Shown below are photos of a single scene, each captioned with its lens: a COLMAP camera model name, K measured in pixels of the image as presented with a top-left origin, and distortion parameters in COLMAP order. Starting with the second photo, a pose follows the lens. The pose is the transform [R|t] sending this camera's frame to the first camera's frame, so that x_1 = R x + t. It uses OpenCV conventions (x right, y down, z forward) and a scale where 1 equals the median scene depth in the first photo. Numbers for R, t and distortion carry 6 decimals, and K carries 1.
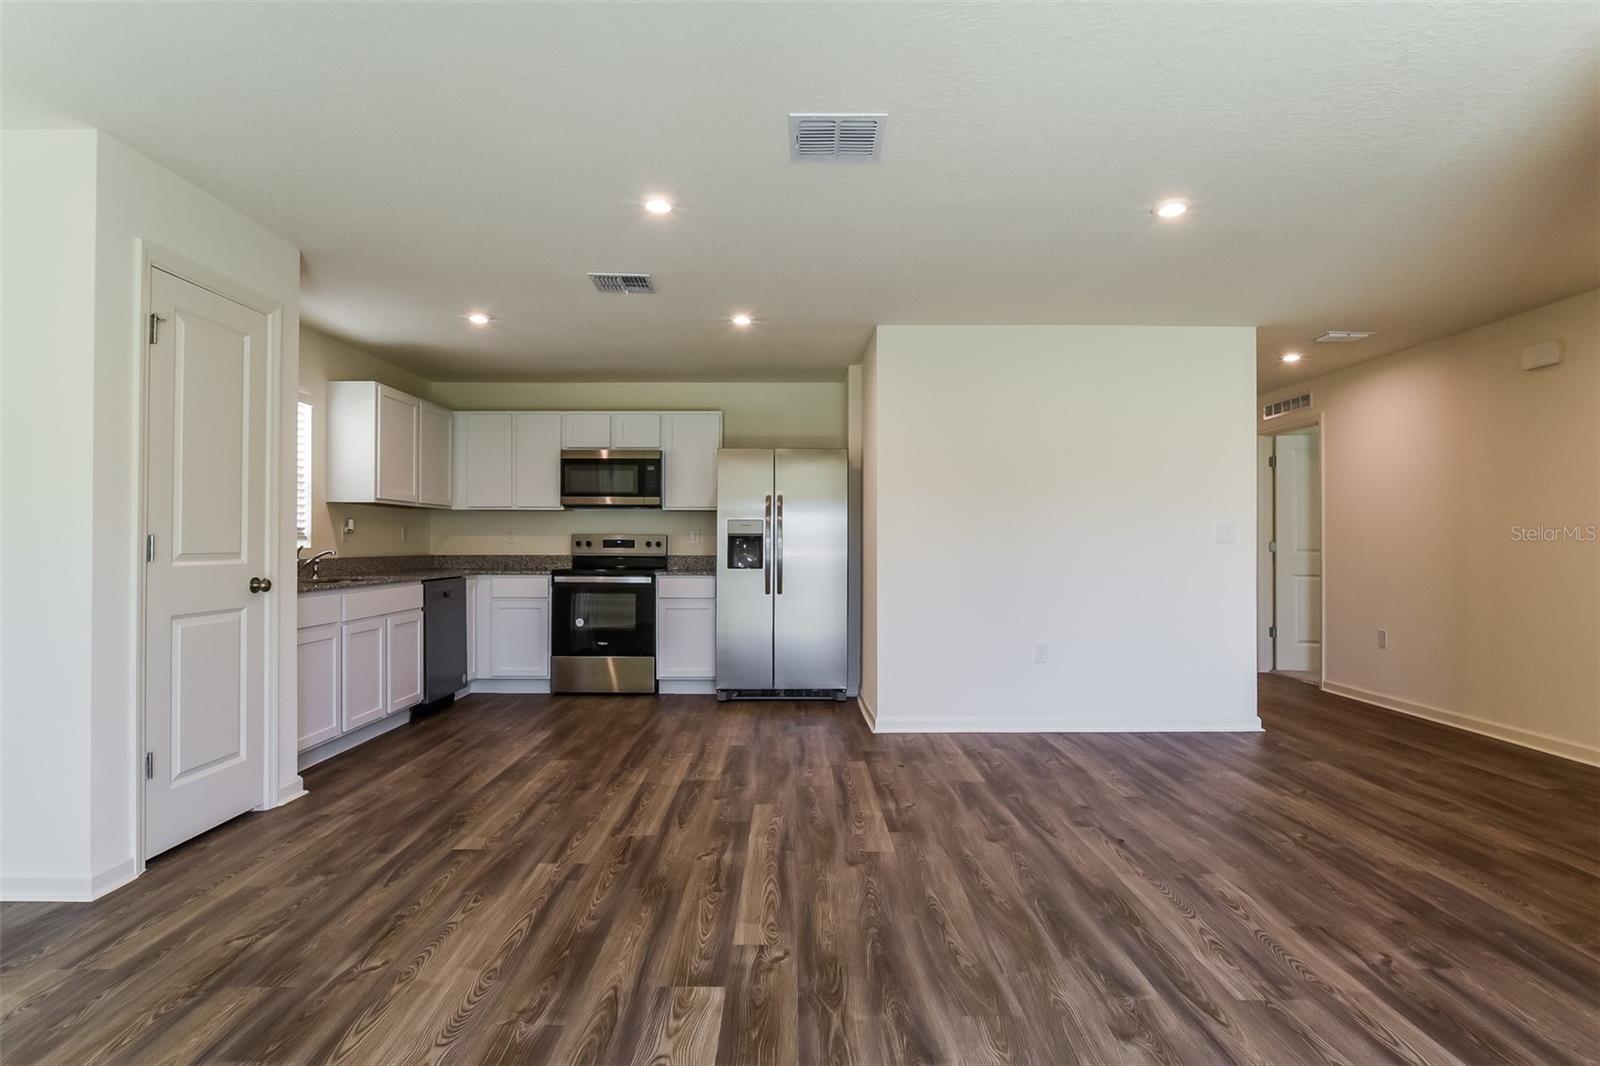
lens RADIAL K [[824.1, 0, 800.5], [0, 824.1, 535.5], [0, 0, 1]] dist [-0.014299, 0.001225]
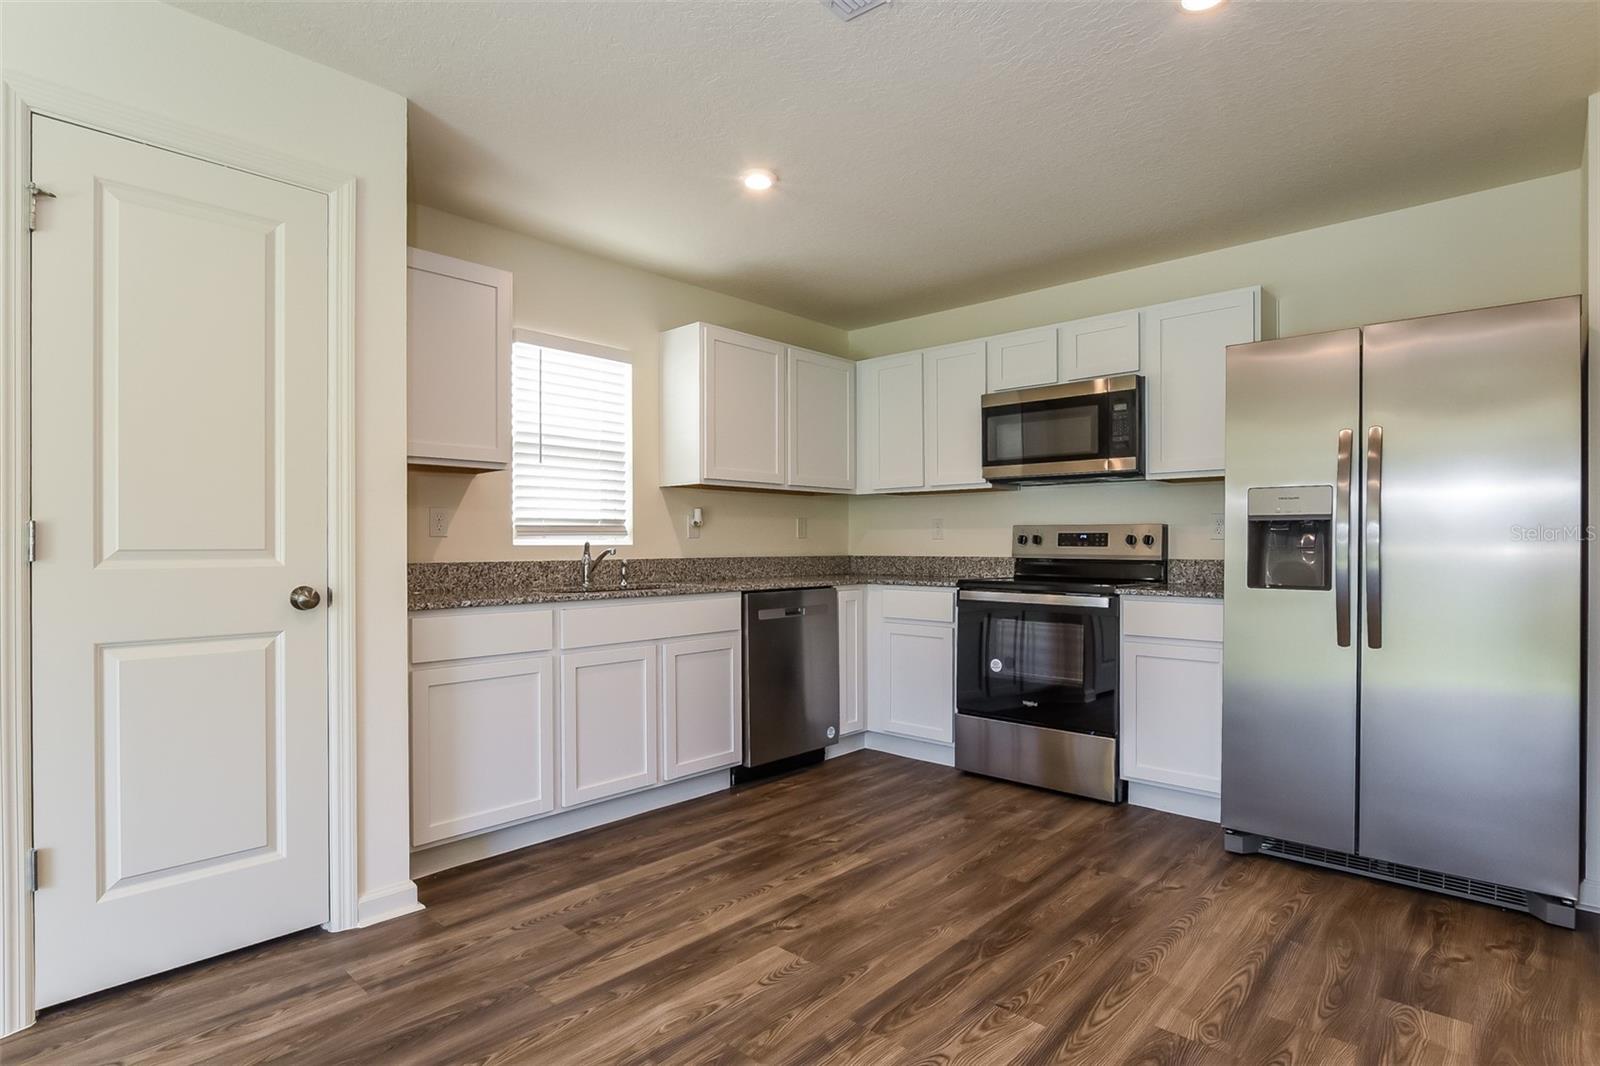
lens RADIAL K [[824.1, 0, 797.9], [0, 824.1, 544.3], [0, 0, 1]] dist [-0.014299, 0.001225]
pose [[0.729159, -0.001145, -0.684343, 0.050399], [0.007607, 0.999950, 0.006433, 0.009108], [0.684302, -0.009896, 0.729131, 0.454612]]
